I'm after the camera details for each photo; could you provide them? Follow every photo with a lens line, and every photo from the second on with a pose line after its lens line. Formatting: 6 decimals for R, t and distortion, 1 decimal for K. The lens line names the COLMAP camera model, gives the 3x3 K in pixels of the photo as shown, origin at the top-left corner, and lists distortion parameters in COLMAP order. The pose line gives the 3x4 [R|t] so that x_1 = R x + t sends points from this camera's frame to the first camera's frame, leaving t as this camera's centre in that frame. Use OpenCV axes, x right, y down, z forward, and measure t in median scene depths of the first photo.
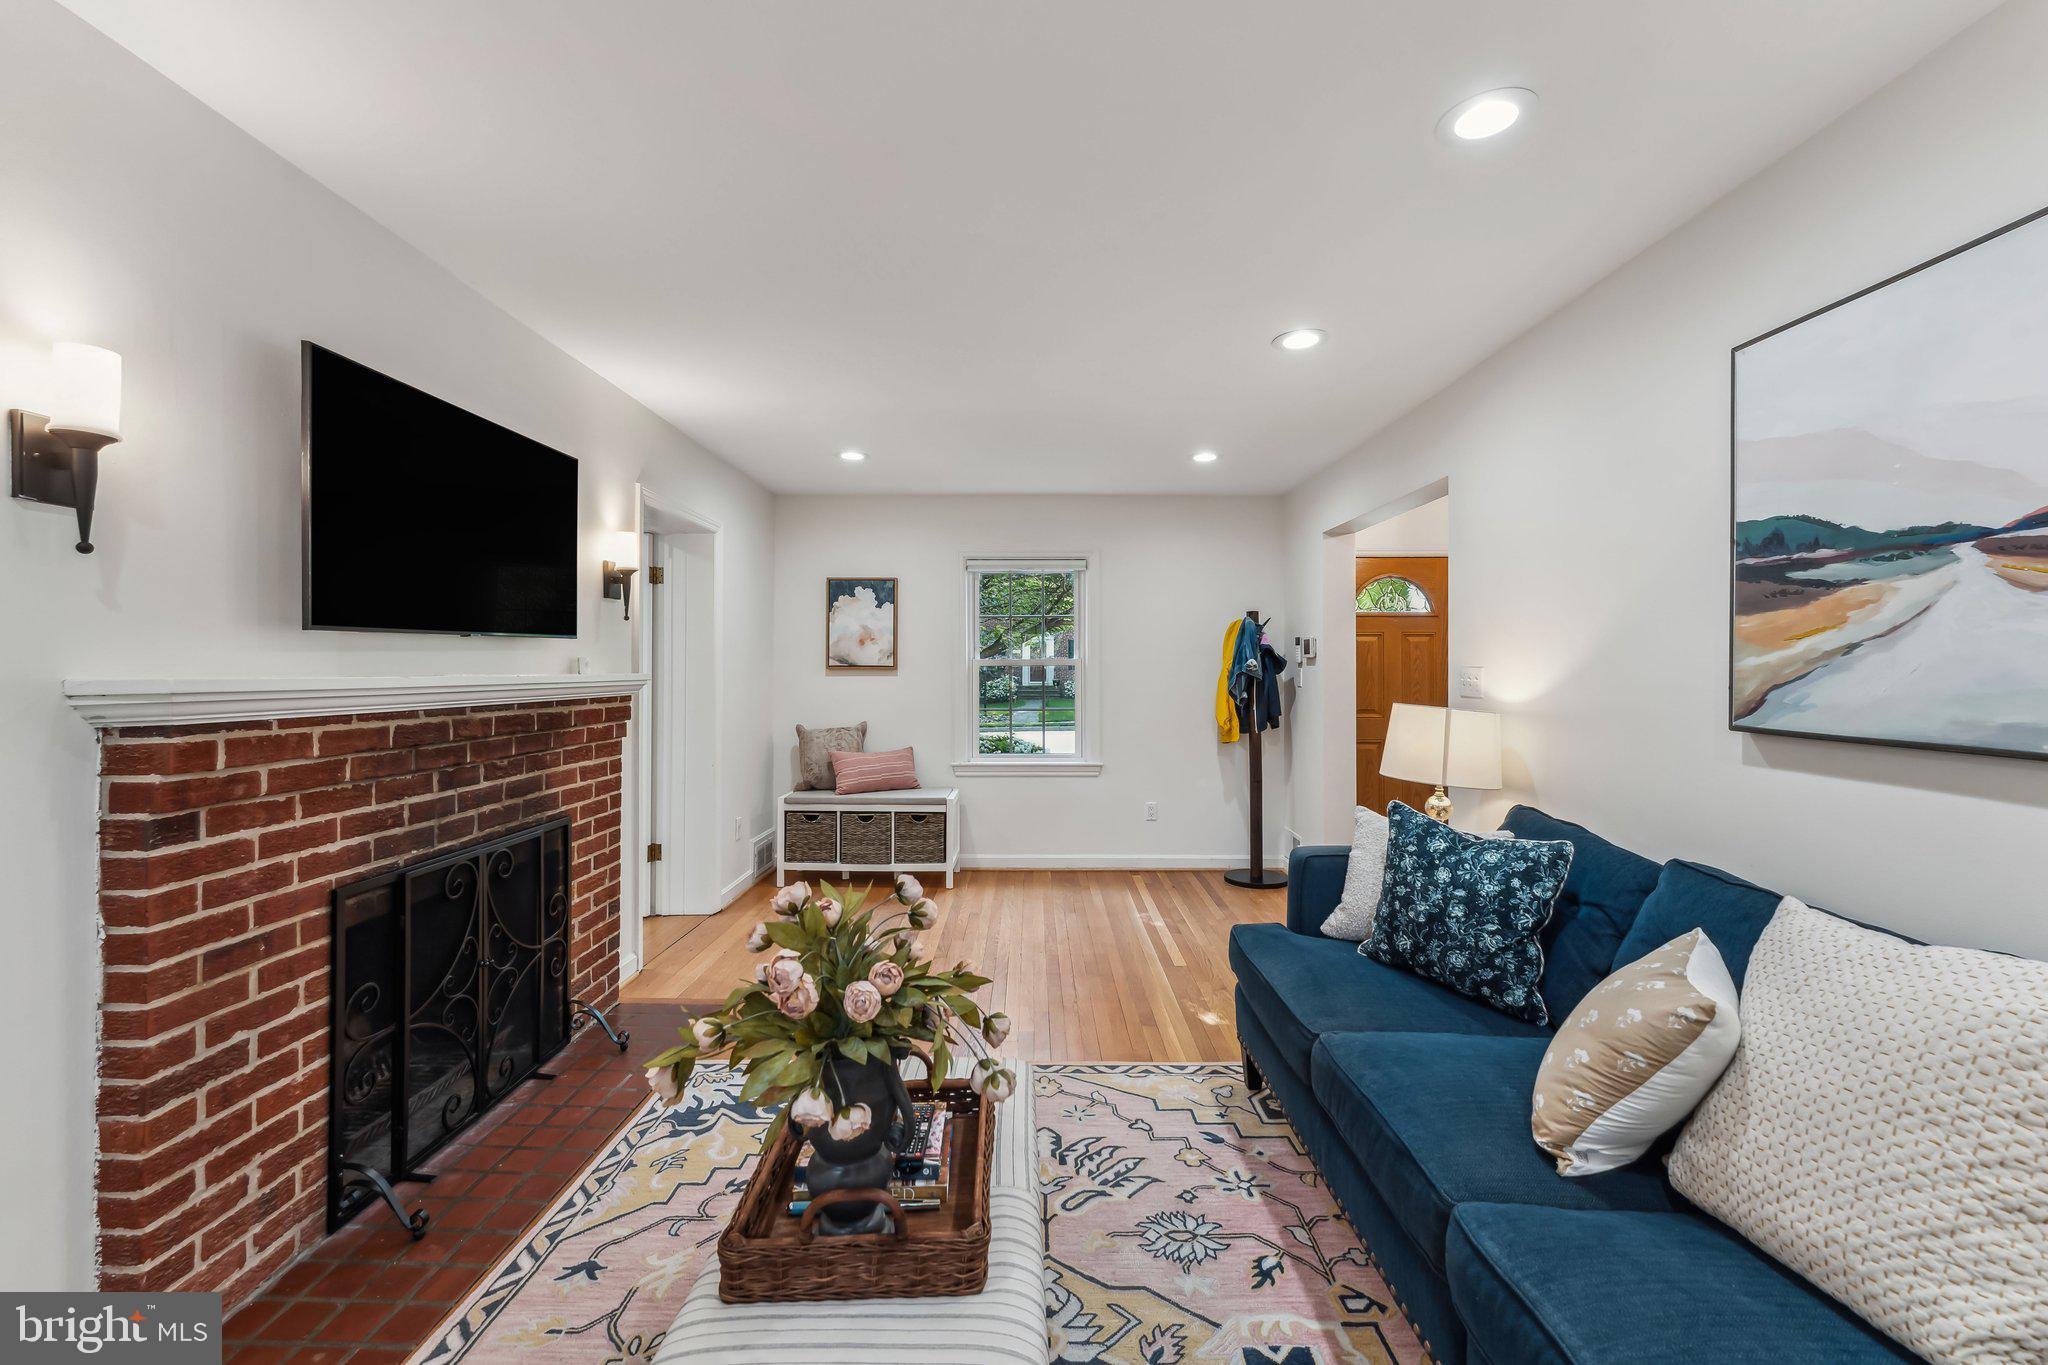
lens RADIAL K [[836.5, 0, 1030.5], [0, 836.5, 662.8], [0, 0, 1]] dist [0.001115, 0.000097]
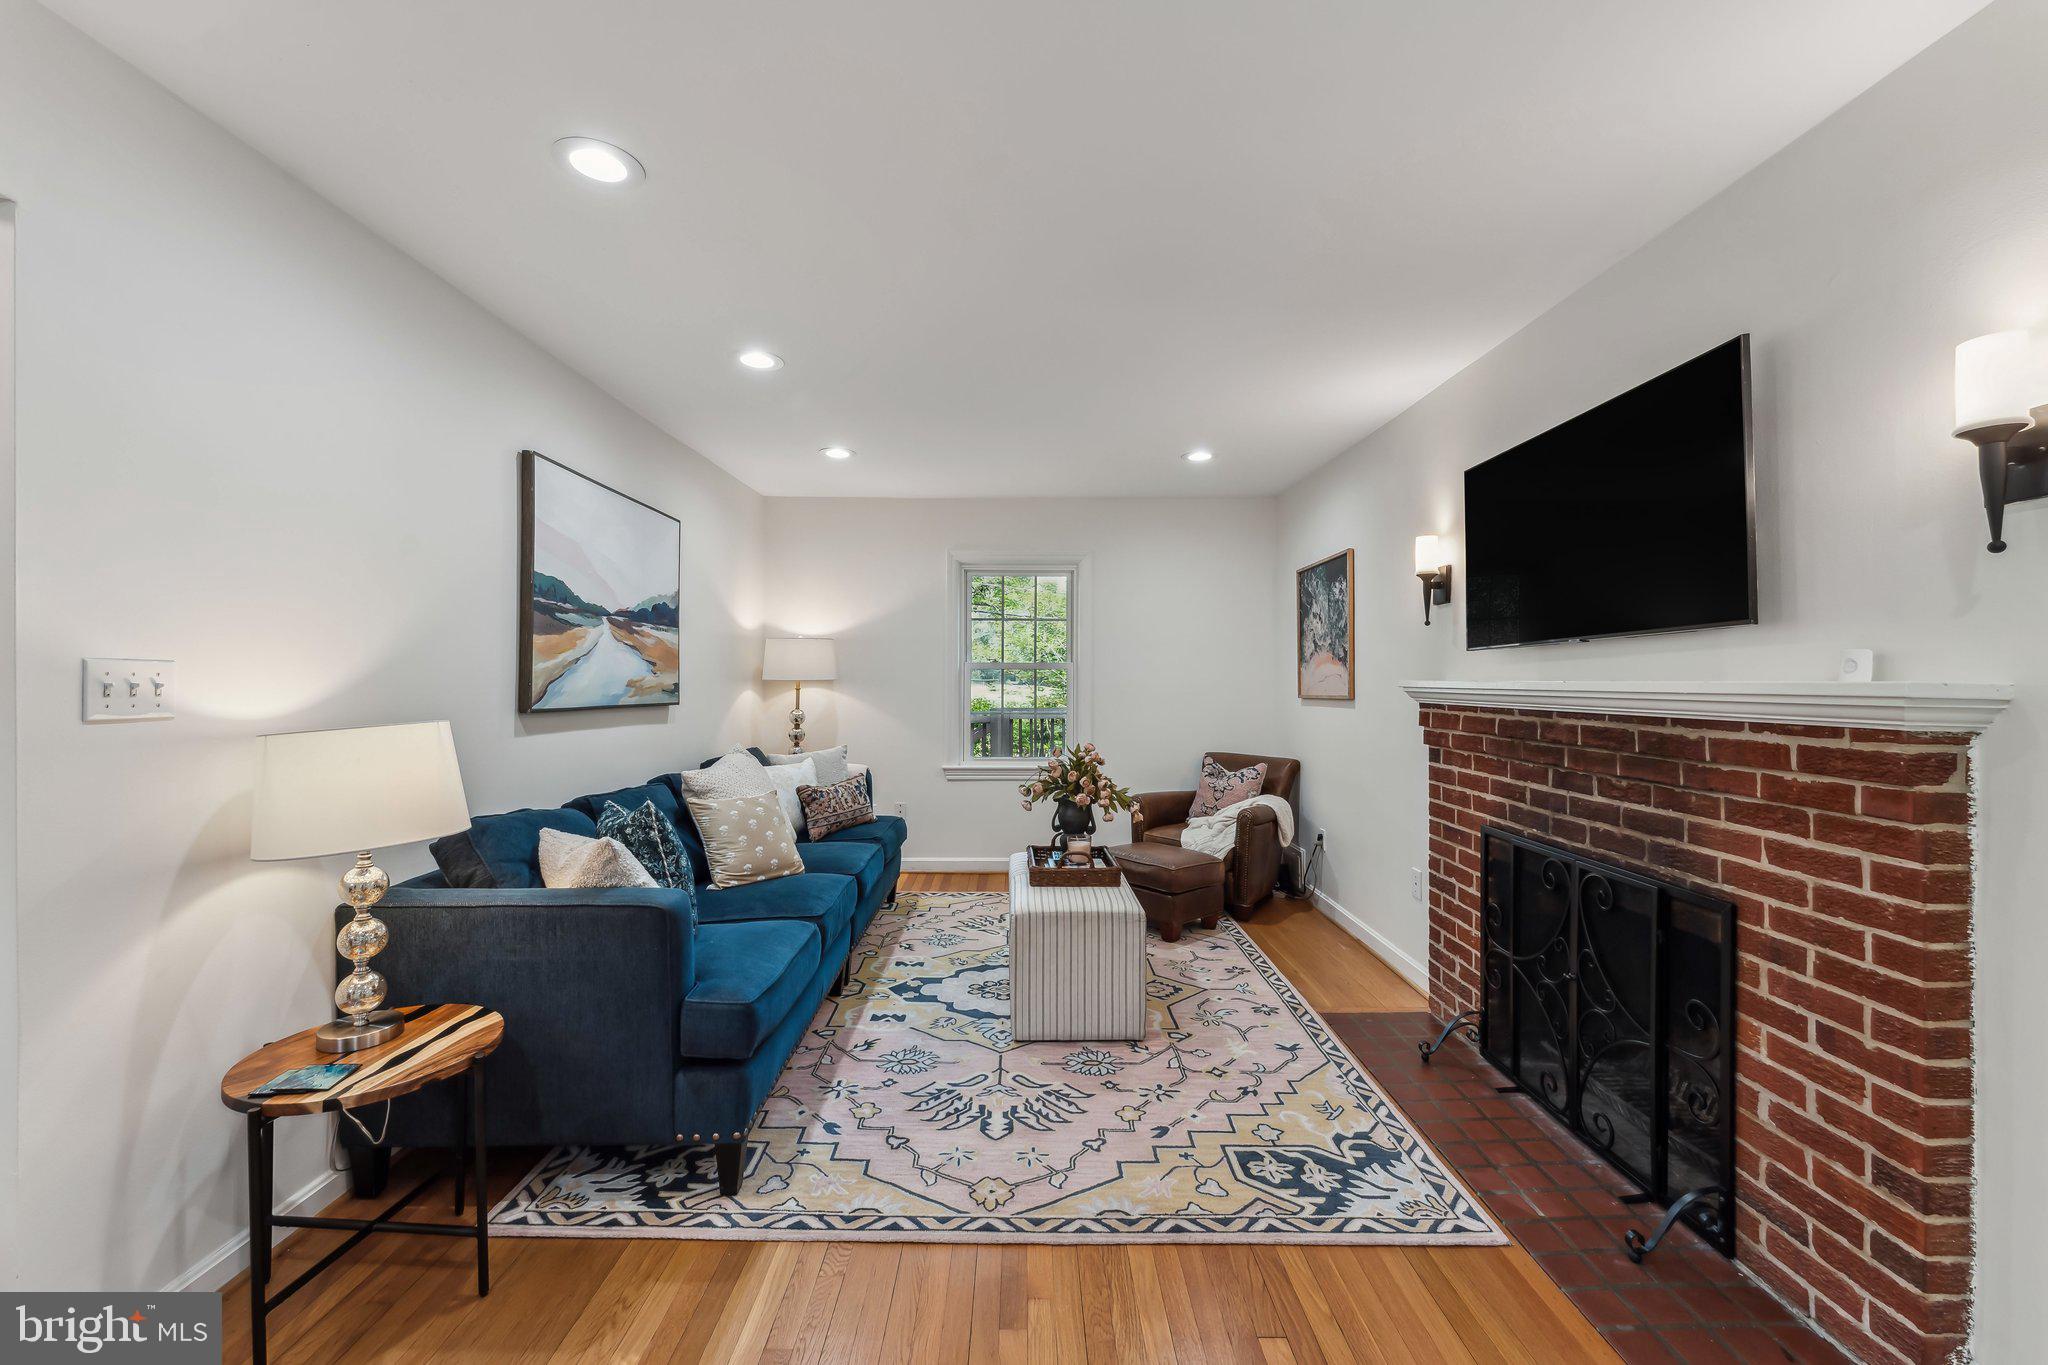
lens RADIAL K [[828.1, 0, 1024.0], [0, 828.1, 682.5], [0, 0, 1]] dist [0.001732, 0.000133]
pose [[-0.999977, -0.005136, -0.004489, -0.010502], [-0.005120, 0.999981, -0.003557, 0.026123], [0.004507, -0.003534, -0.999984, 2.212873]]
